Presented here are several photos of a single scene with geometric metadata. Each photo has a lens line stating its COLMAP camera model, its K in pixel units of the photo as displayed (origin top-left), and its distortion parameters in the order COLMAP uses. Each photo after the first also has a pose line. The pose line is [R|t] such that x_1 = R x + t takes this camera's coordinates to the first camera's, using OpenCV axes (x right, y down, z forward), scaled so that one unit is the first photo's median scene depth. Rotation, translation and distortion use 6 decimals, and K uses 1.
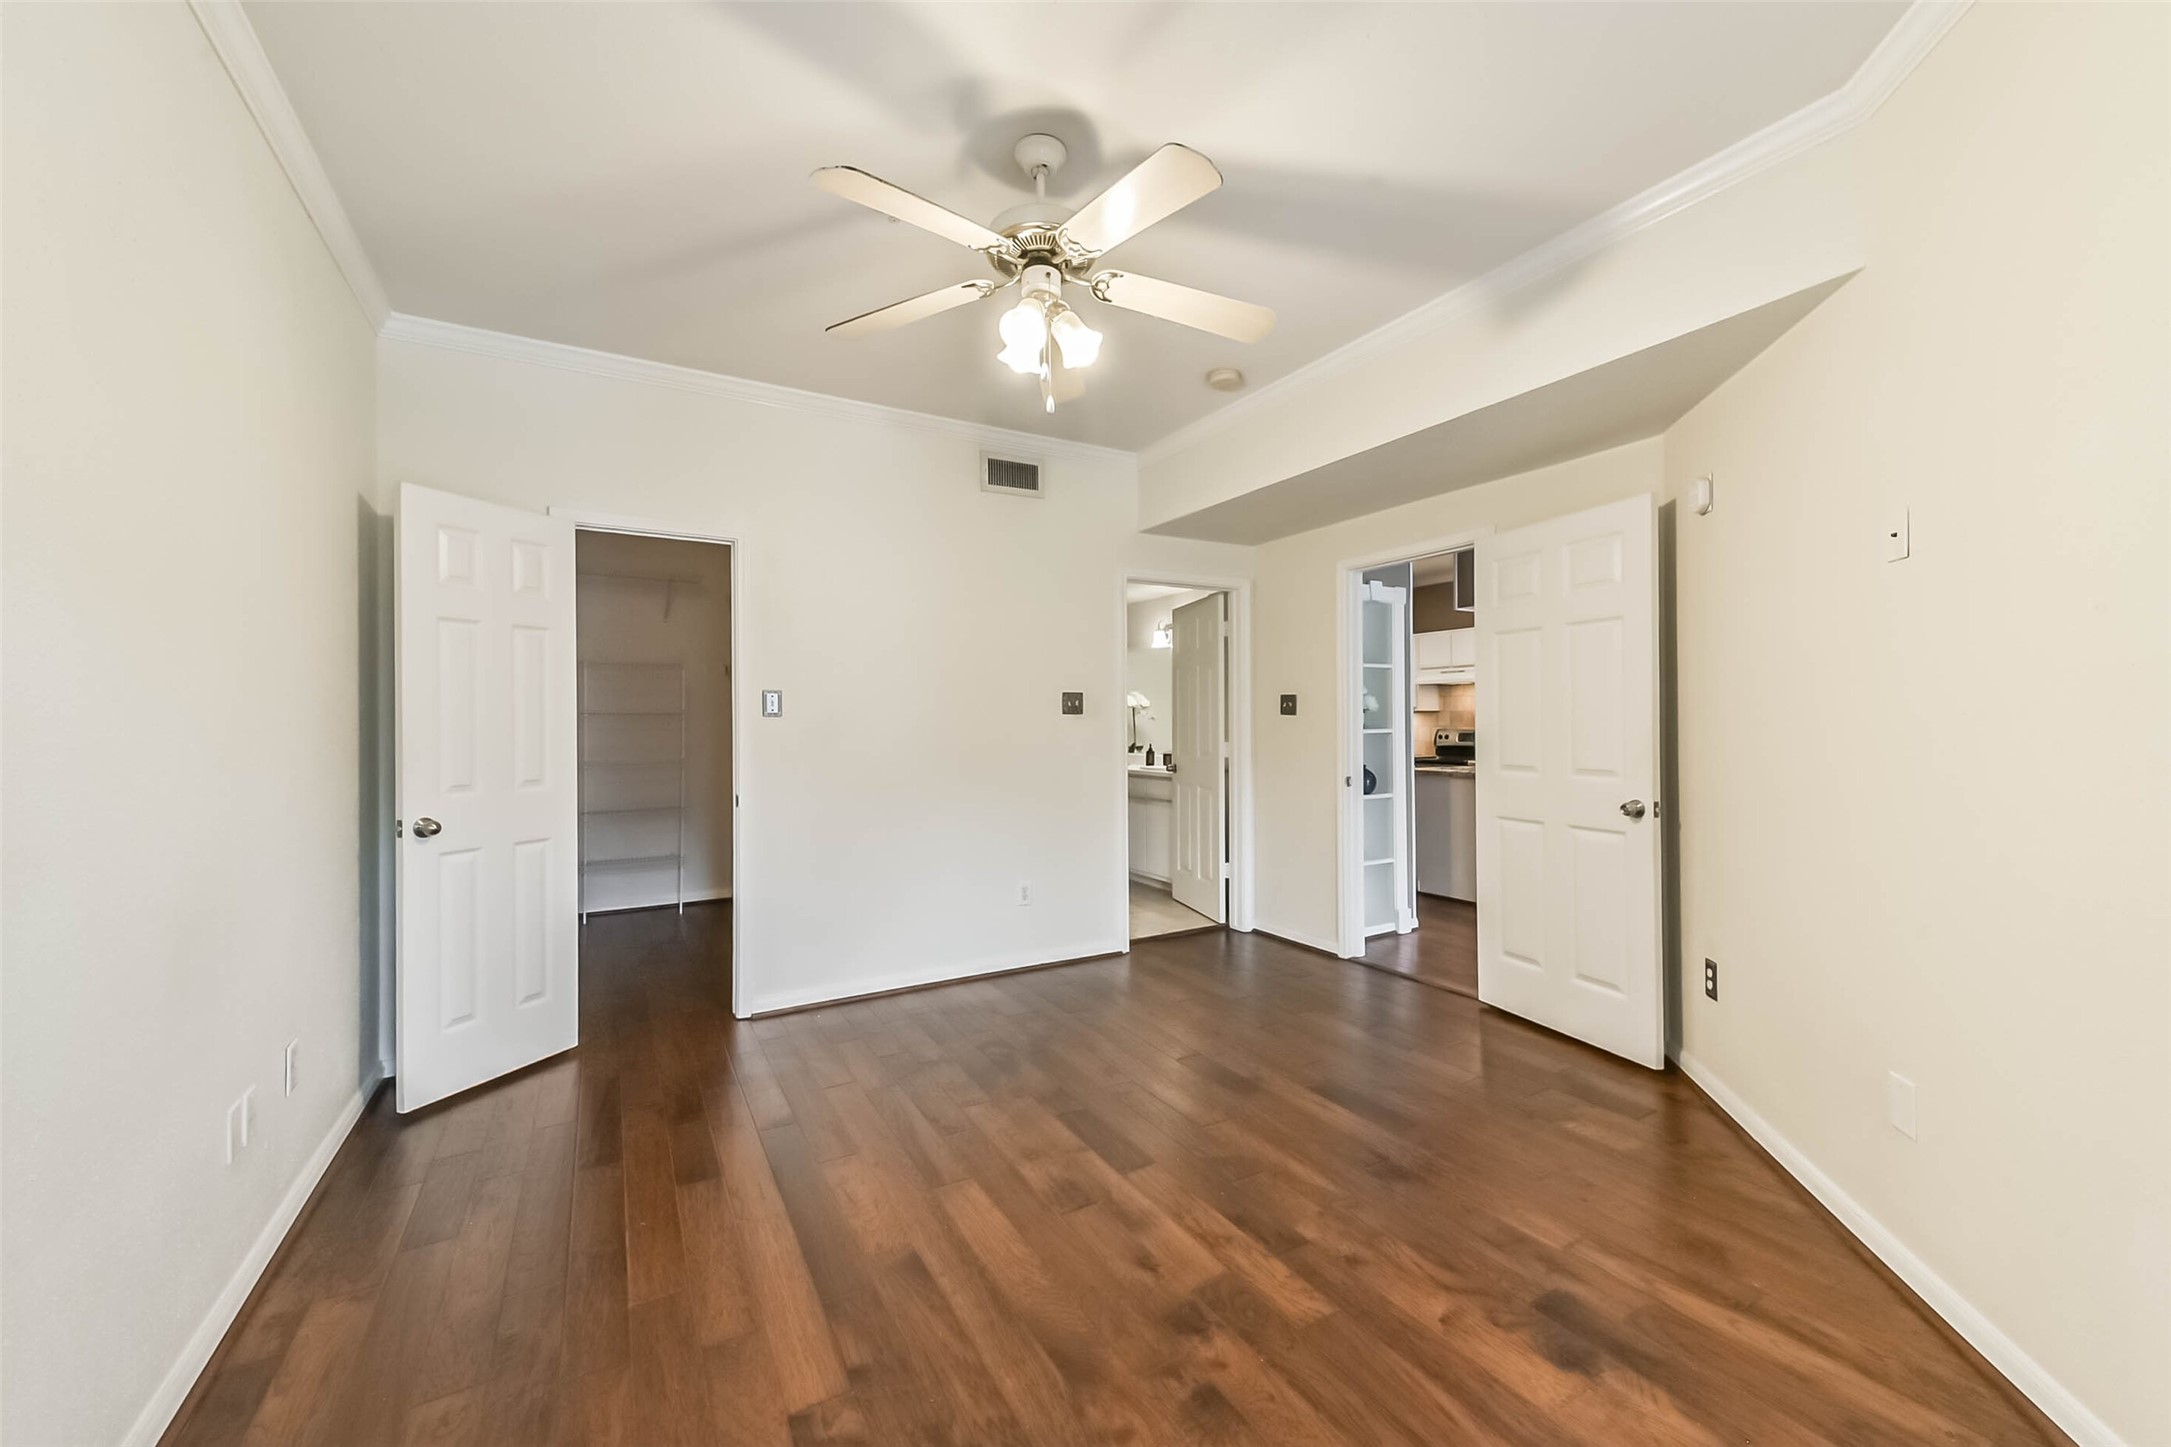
lens RADIAL K [[841.2, 0, 1090.7], [0, 841.2, 715.3], [0, 0, 1]] dist [-0.000800, -0.000010]
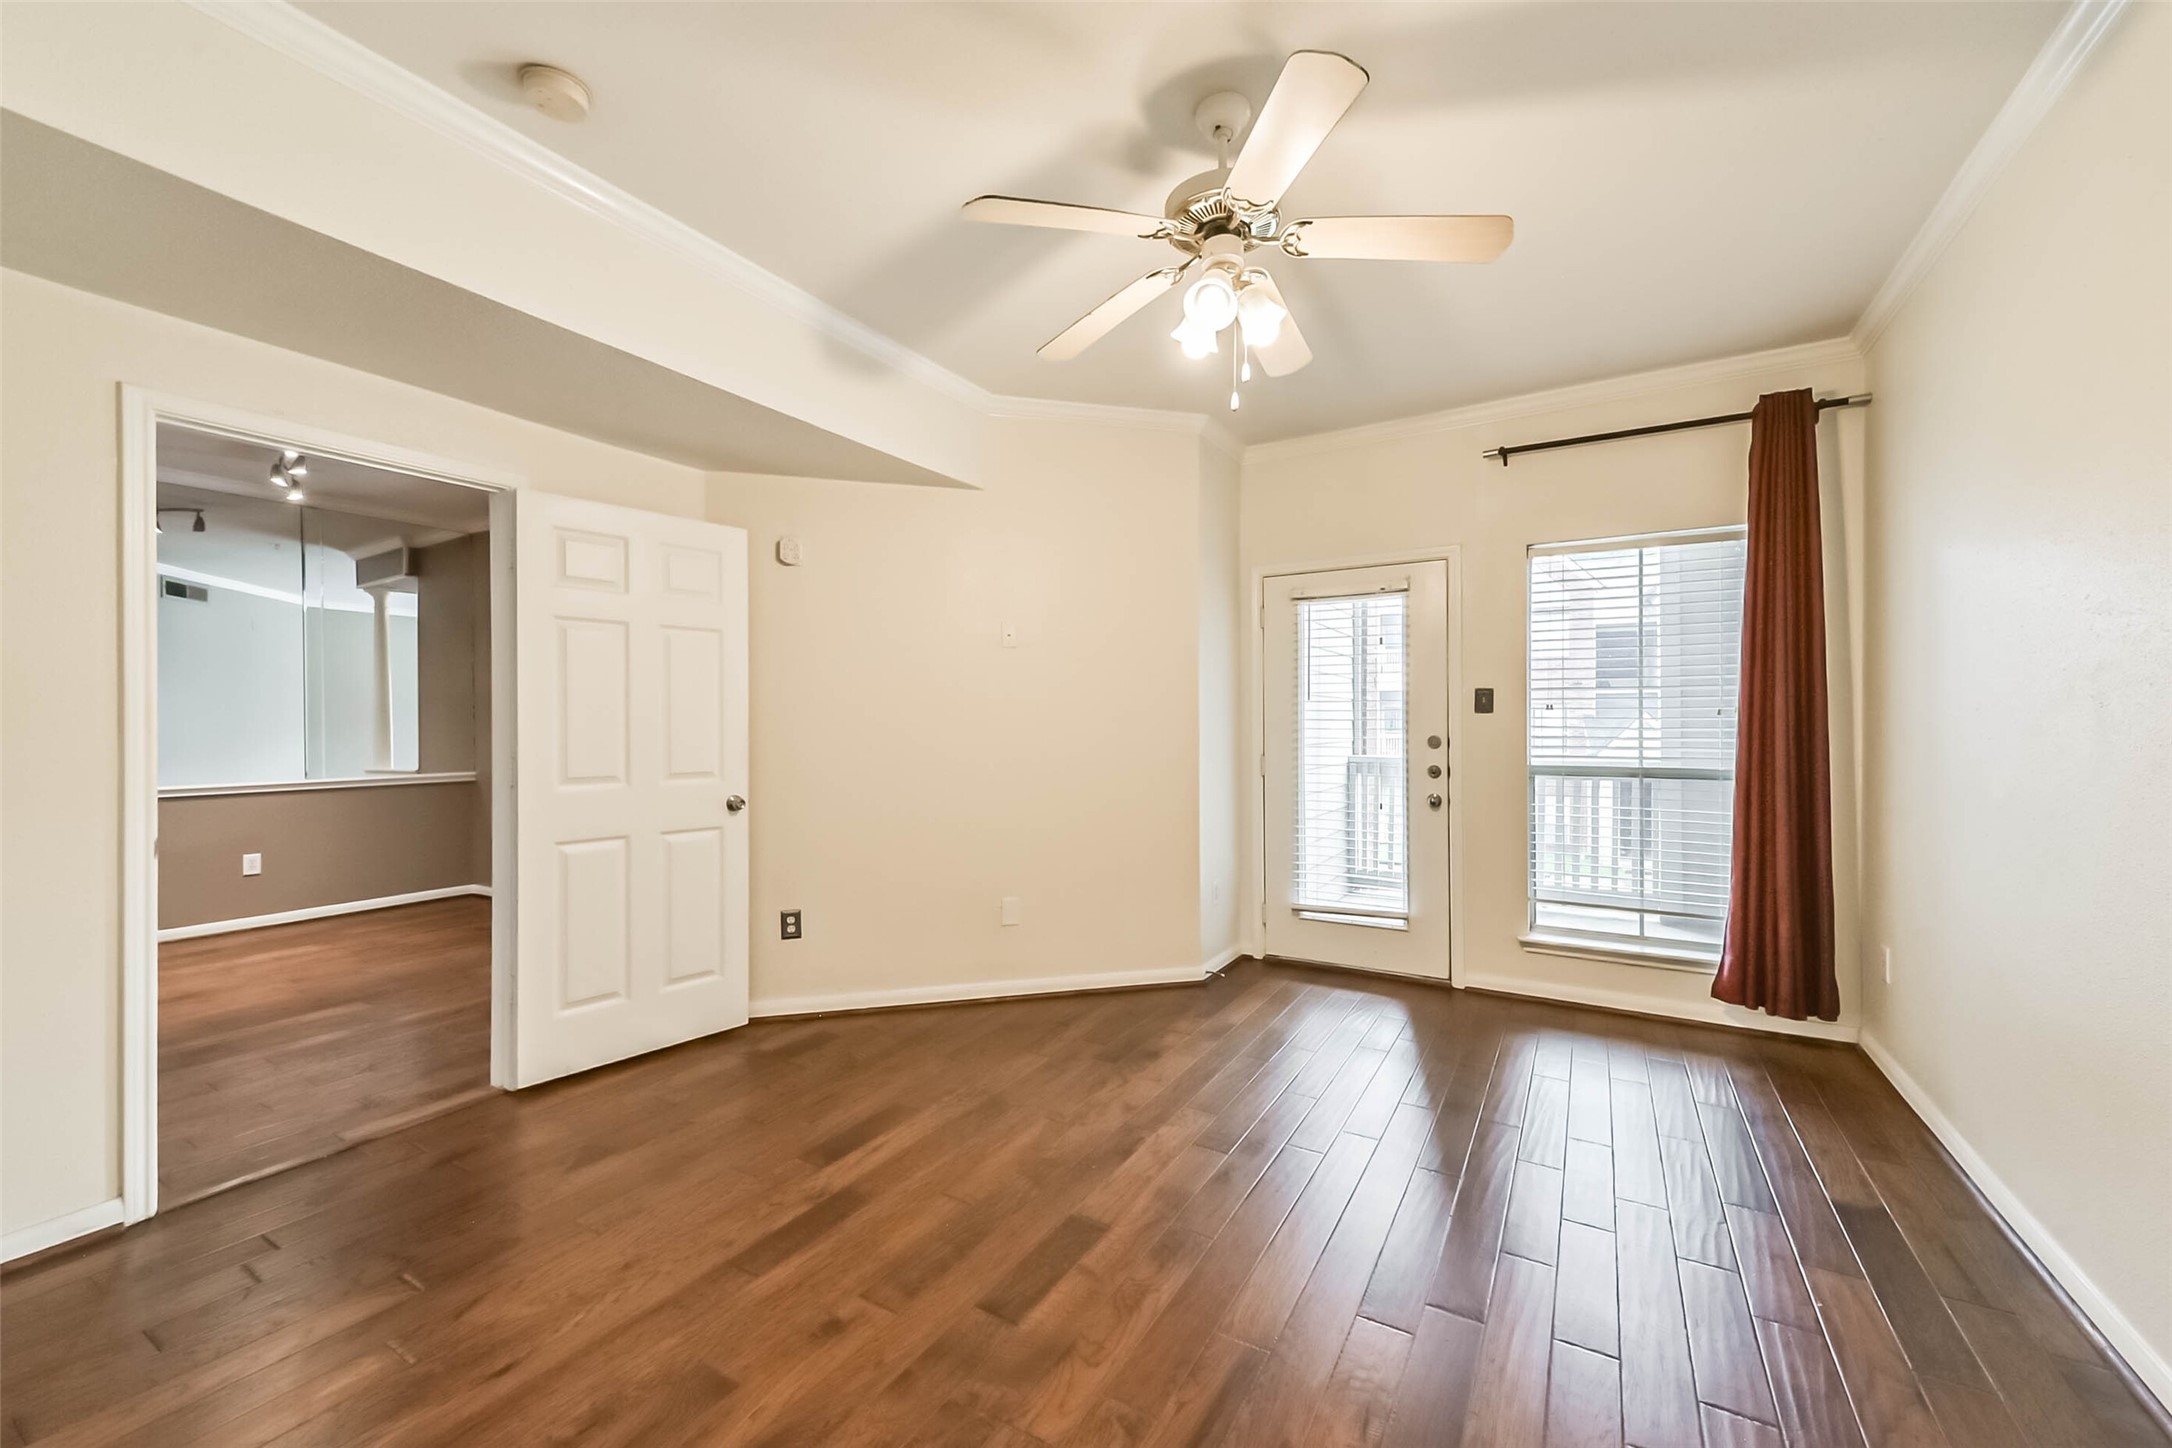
lens RADIAL K [[841.5, 0, 1092.6], [0, 841.5, 728.9], [0, 0, 1]] dist [0.032178, -0.007954]
pose [[-0.487349, -0.001287, 0.873207, -0.797988], [-0.002665, 0.999996, -0.000013, 0.013504], [-0.873203, -0.002334, -0.487350, 1.558498]]
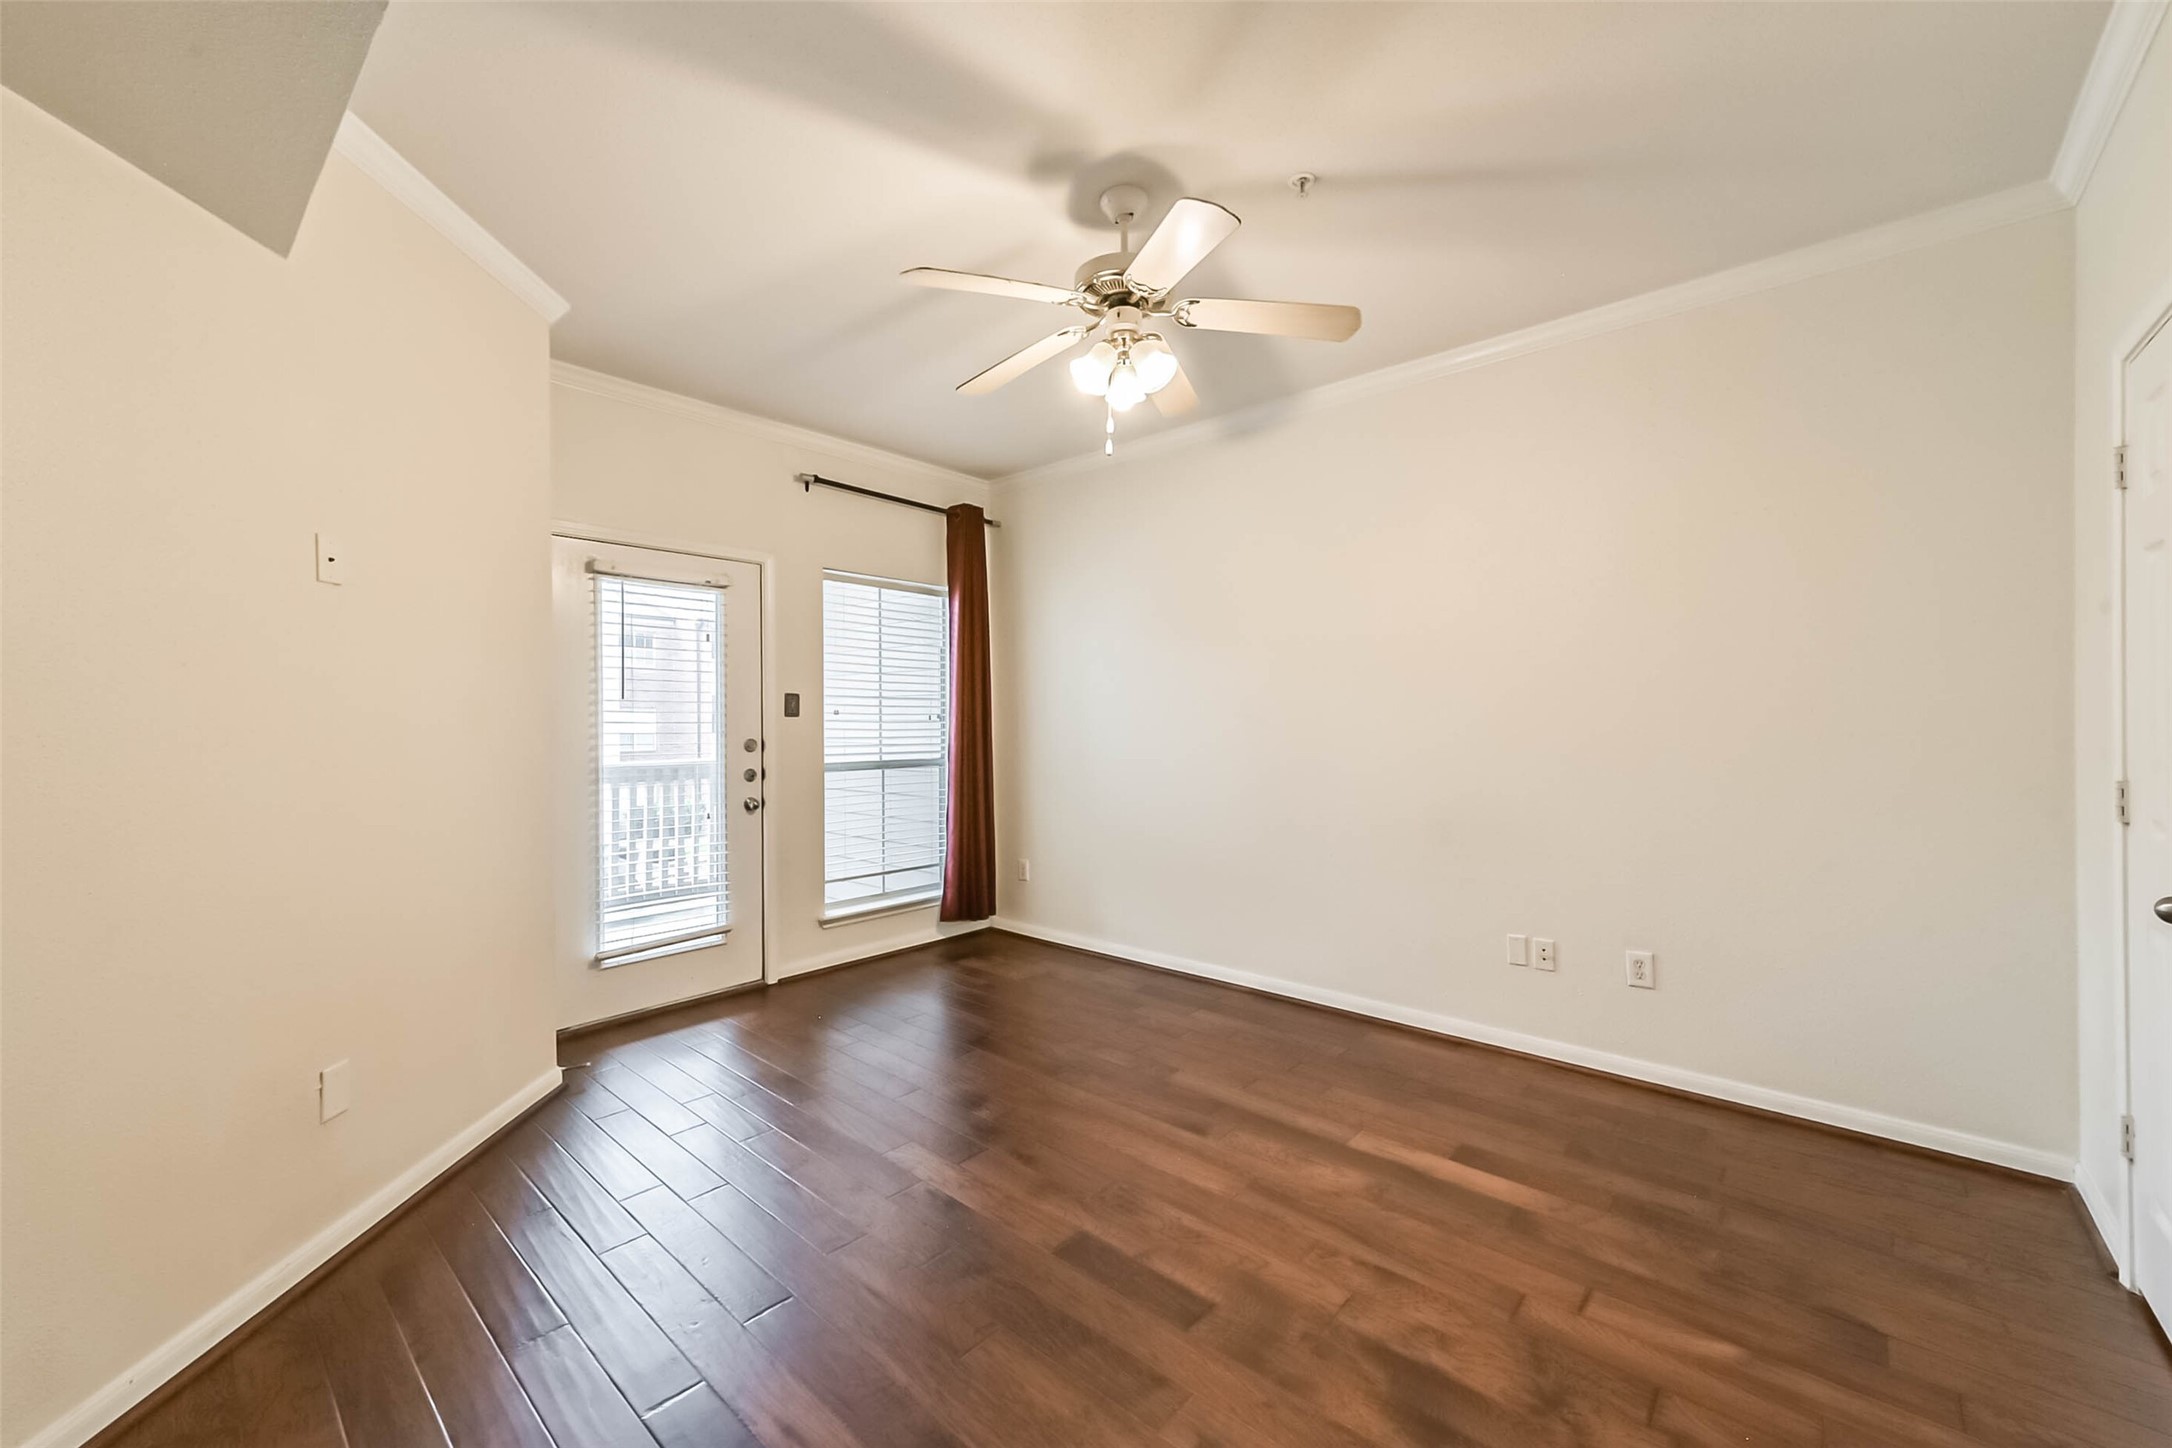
lens RADIAL K [[852.6, 0, 1084.9], [0, 852.6, 728.3], [0, 0, 1]] dist [0.015887, 0.000322]
pose [[-0.951385, 0.012118, -0.307765, 0.330773], [0.011964, 0.999926, 0.002387, 0.007396], [0.307771, -0.001411, -0.951459, 1.997384]]
